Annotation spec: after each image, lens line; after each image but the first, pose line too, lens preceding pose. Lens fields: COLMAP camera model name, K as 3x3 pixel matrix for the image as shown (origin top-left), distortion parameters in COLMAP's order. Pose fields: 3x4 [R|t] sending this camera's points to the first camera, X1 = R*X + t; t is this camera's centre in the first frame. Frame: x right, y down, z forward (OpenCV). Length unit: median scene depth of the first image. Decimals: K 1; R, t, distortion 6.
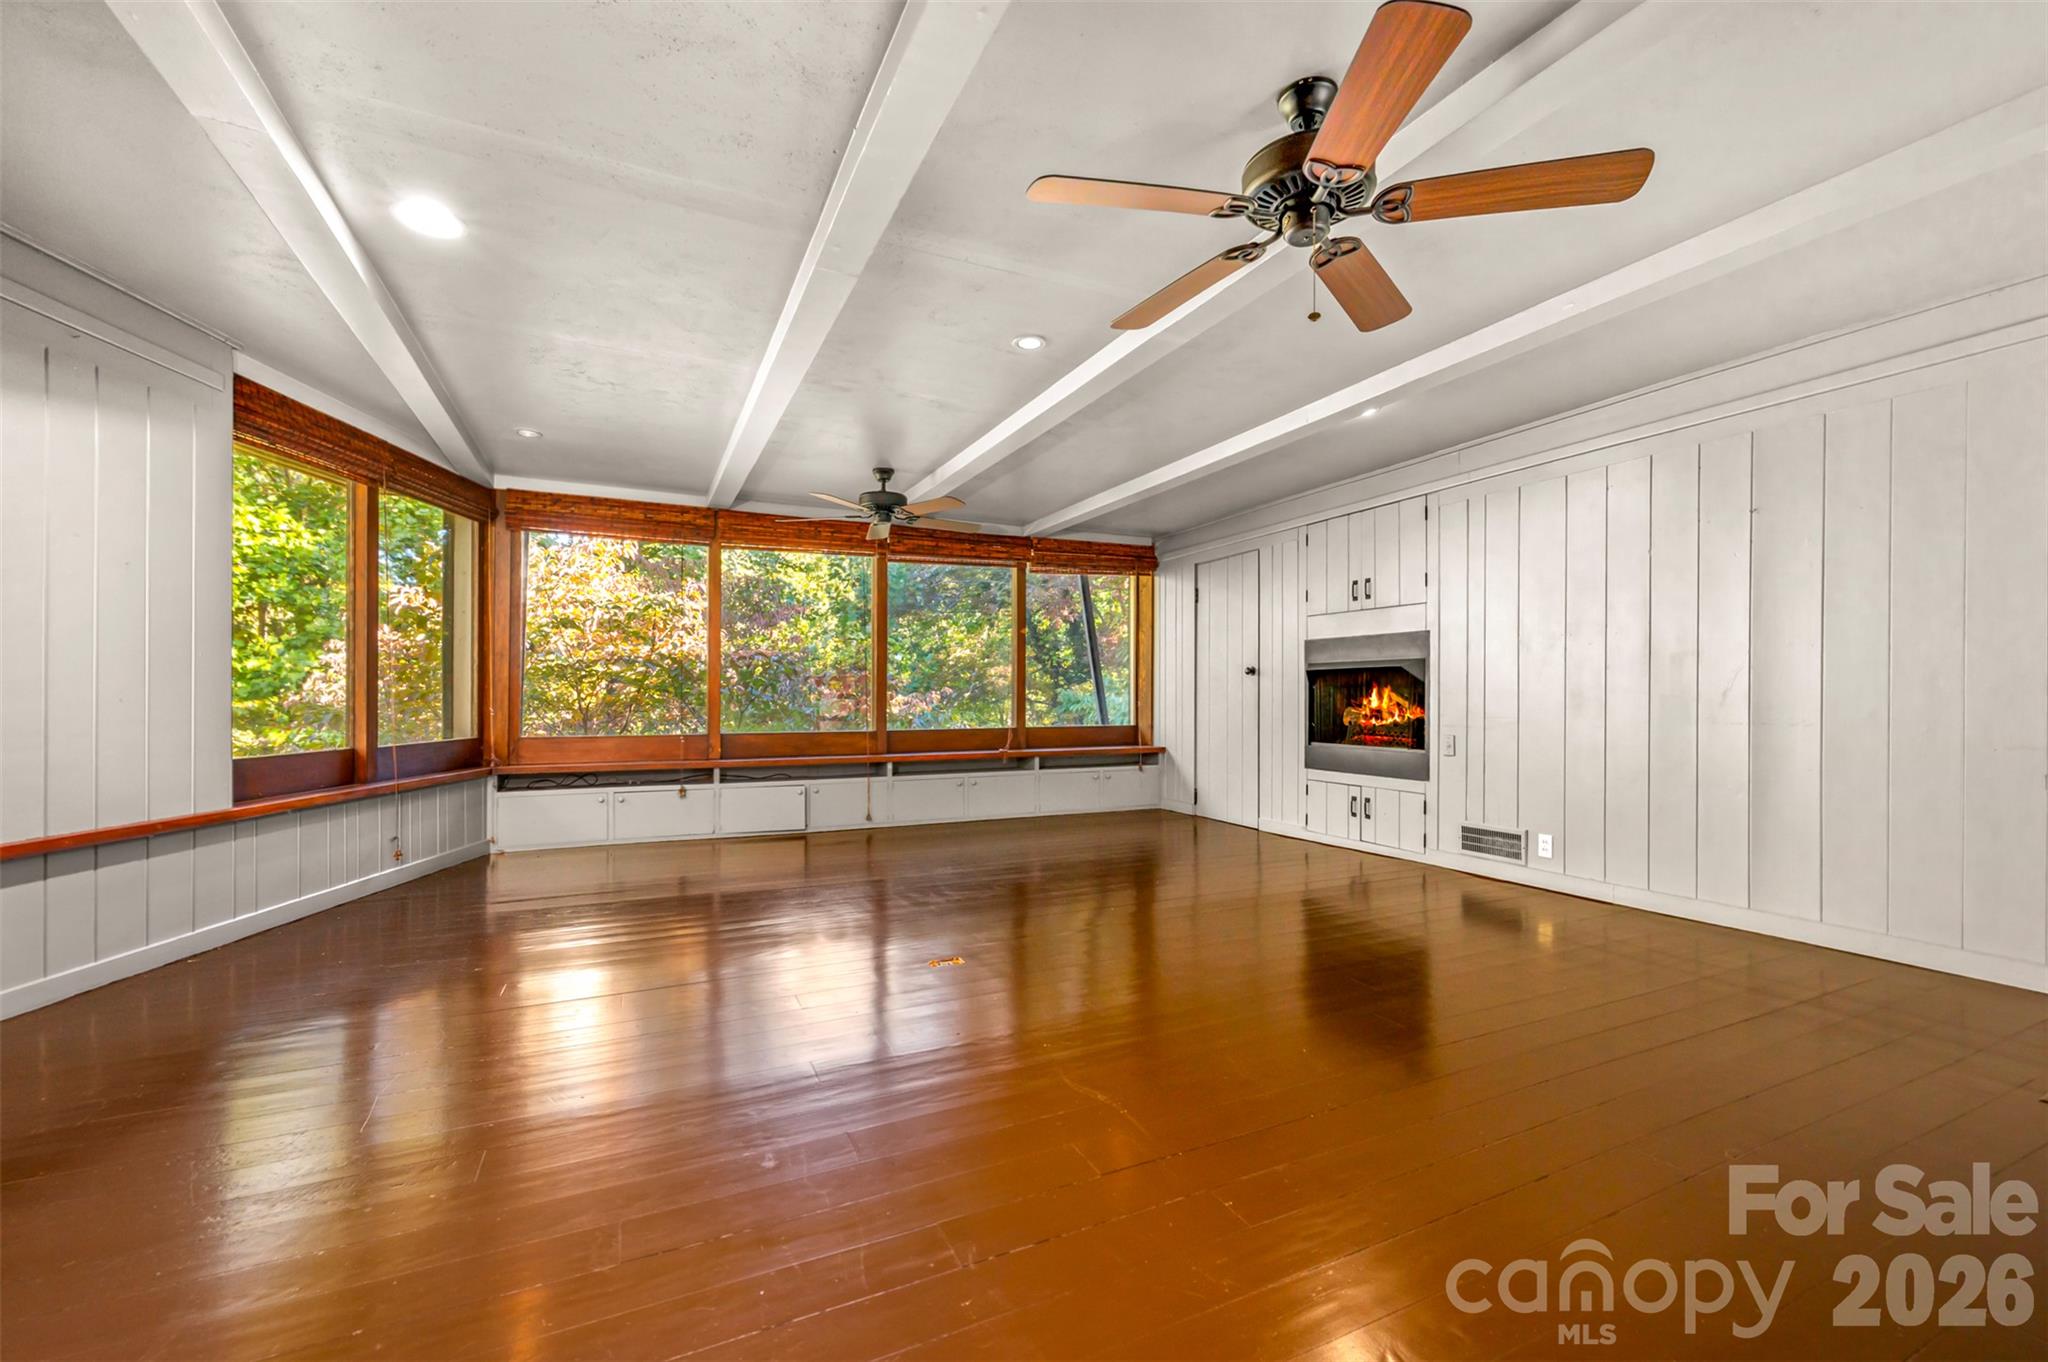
lens RADIAL K [[821.5, 0, 1034.8], [0, 821.5, 694.3], [0, 0, 1]] dist [-0.003899, 0.000193]
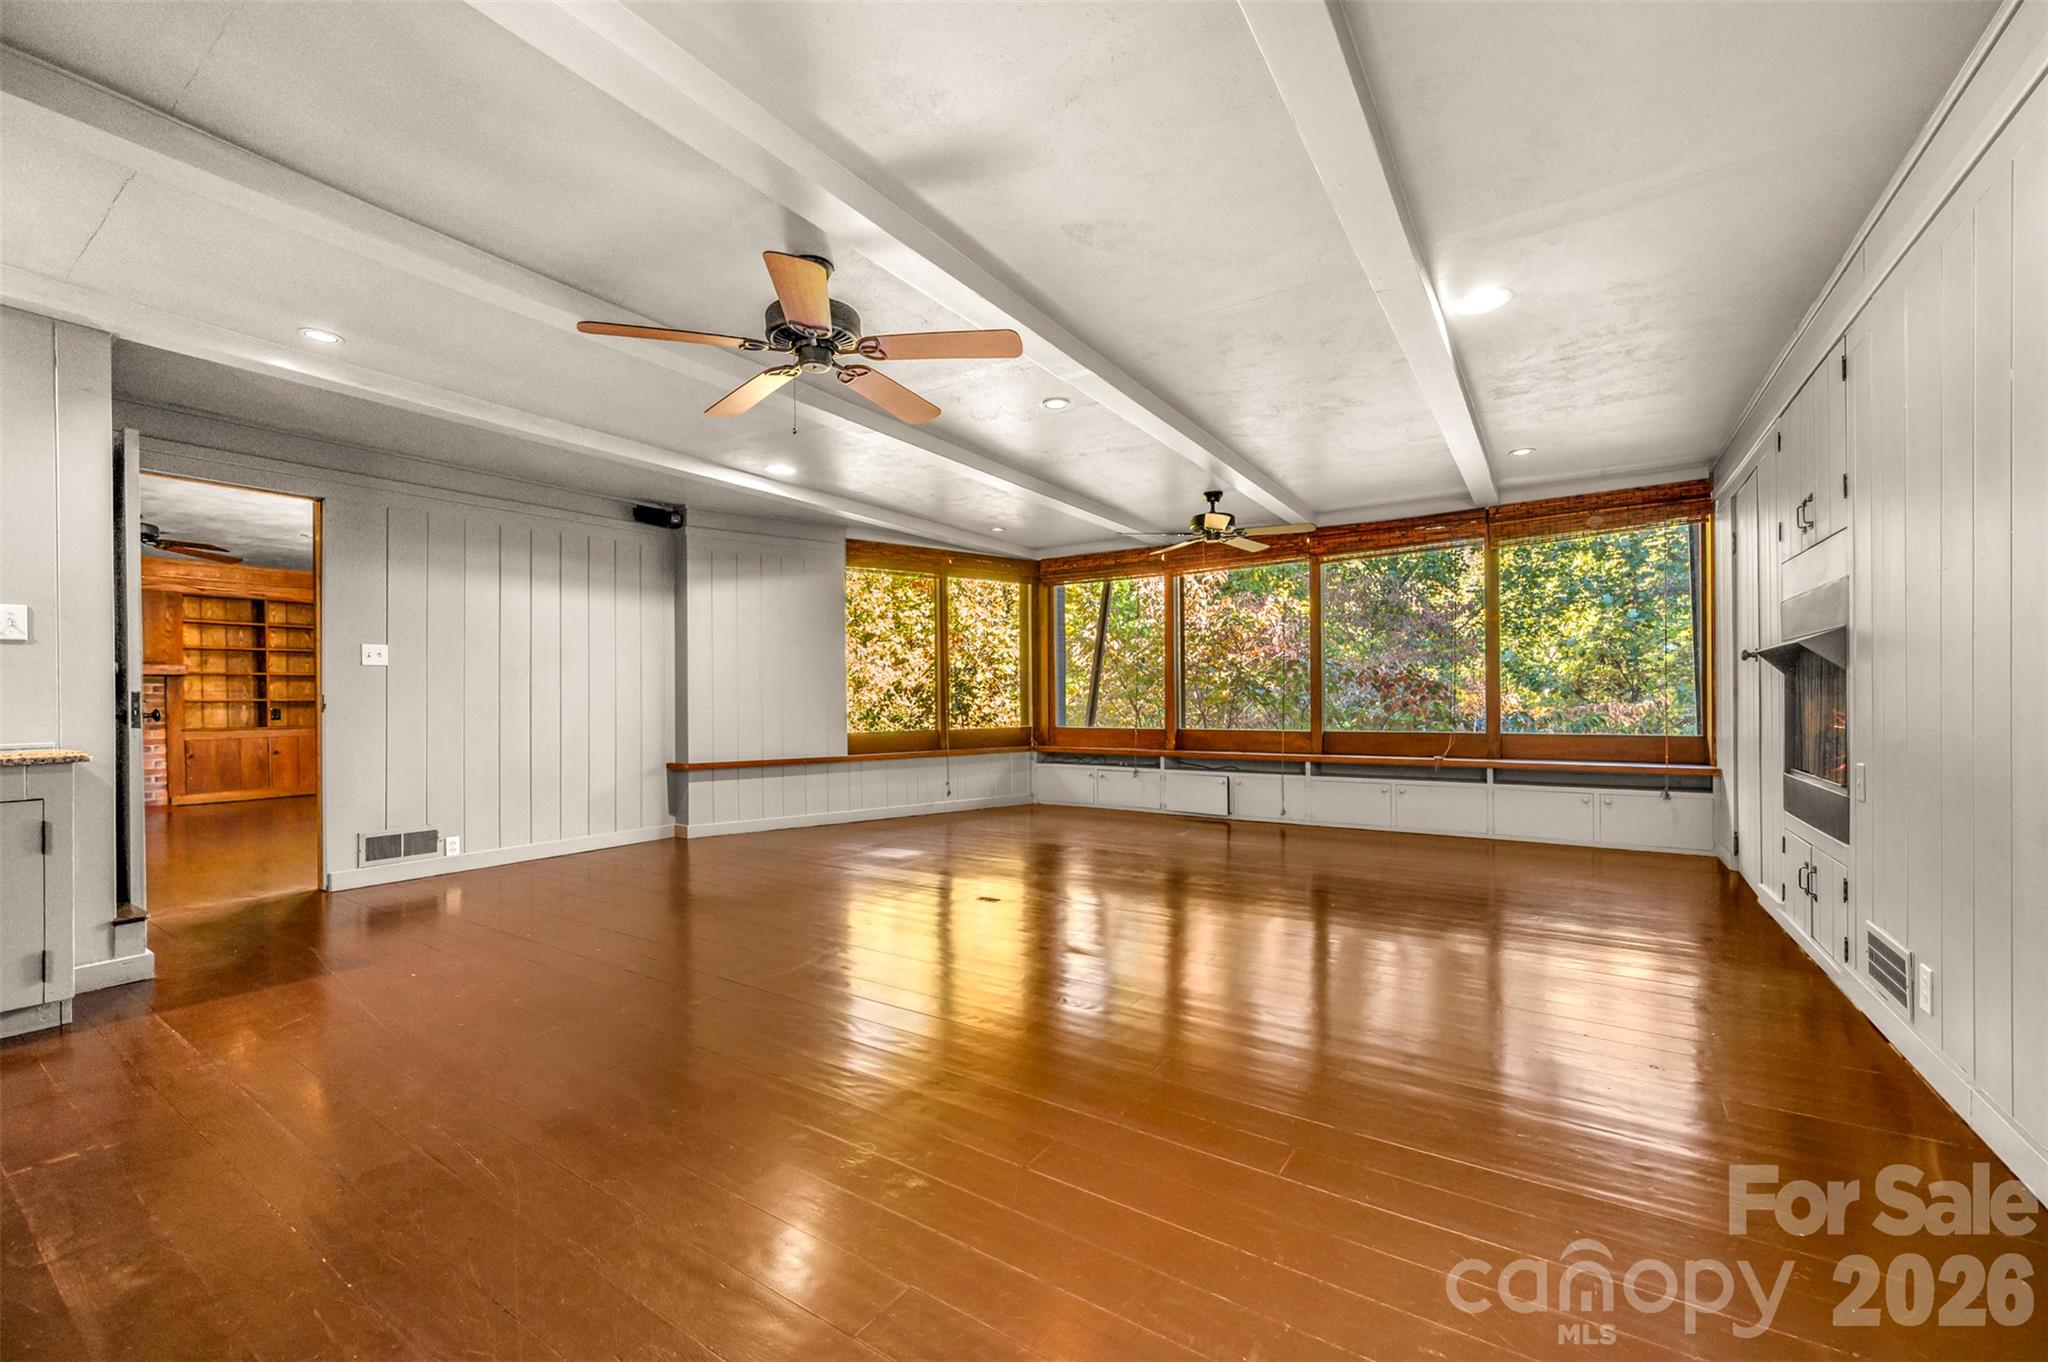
lens RADIAL K [[821.5, 0, 1045.4], [0, 821.5, 693.4], [0, 0, 1]] dist [-0.003899, 0.000193]
pose [[0.519573, -0.007548, -0.854392, 0.561657], [0.011196, 0.999935, -0.002025, -0.003785], [0.854352, -0.008514, 0.519624, 0.204947]]
